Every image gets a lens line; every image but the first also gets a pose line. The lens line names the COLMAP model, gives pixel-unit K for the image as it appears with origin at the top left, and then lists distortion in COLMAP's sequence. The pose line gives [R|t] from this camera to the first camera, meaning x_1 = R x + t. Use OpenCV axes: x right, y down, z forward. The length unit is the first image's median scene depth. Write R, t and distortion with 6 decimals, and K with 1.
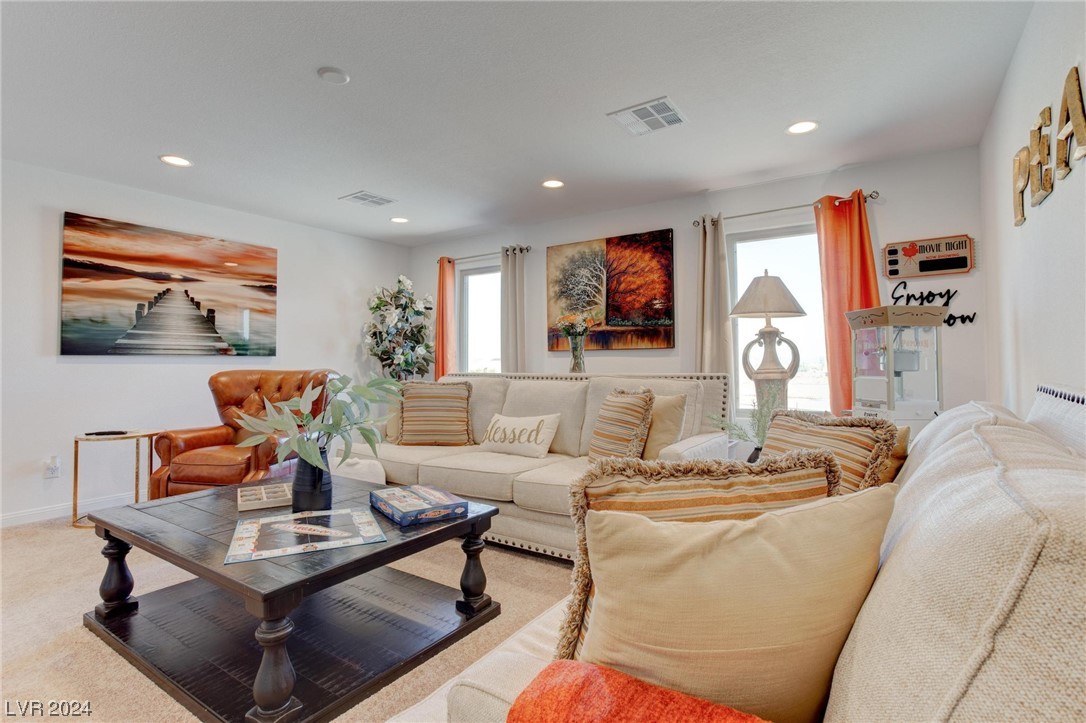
lens RADIAL K [[525.8, 0, 550.7], [0, 525.8, 357.1], [0, 0, 1]] dist [-0.046558, 0.023829]
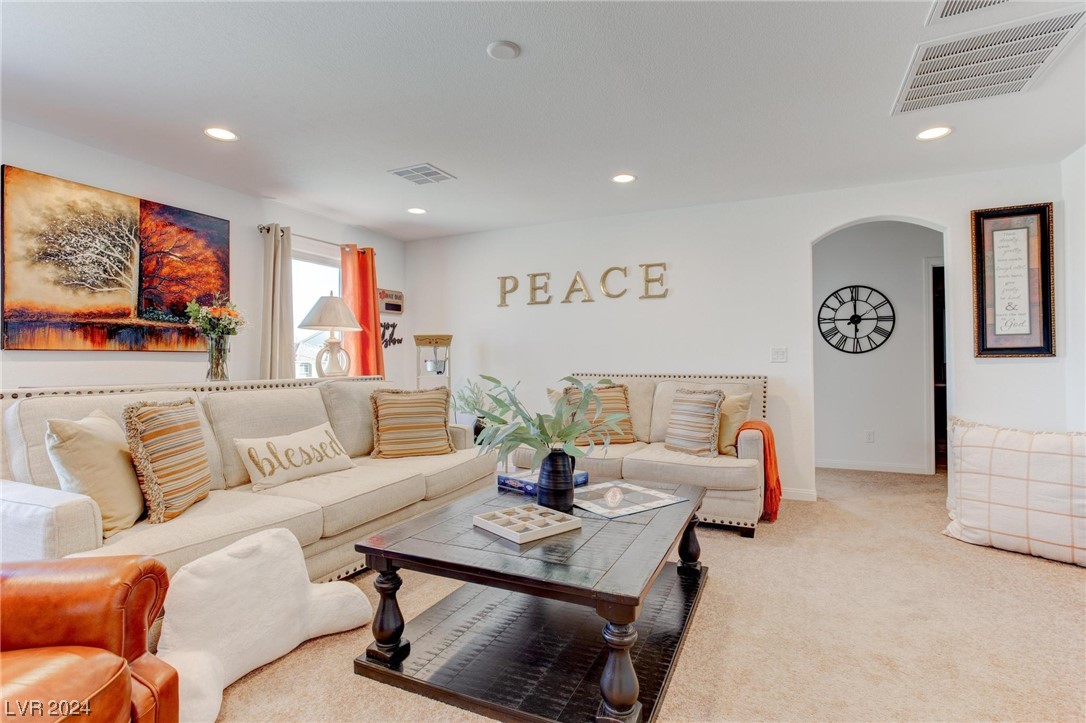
lens RADIAL K [[525.8, 0, 549.4], [0, 525.8, 360.7], [0, 0, 1]] dist [-0.046558, 0.023829]
pose [[-0.144850, 0.012412, 0.989376, -0.700938], [-0.001811, 0.999916, -0.012809, 0.007659], [-0.989452, -0.003648, -0.144815, 0.550043]]
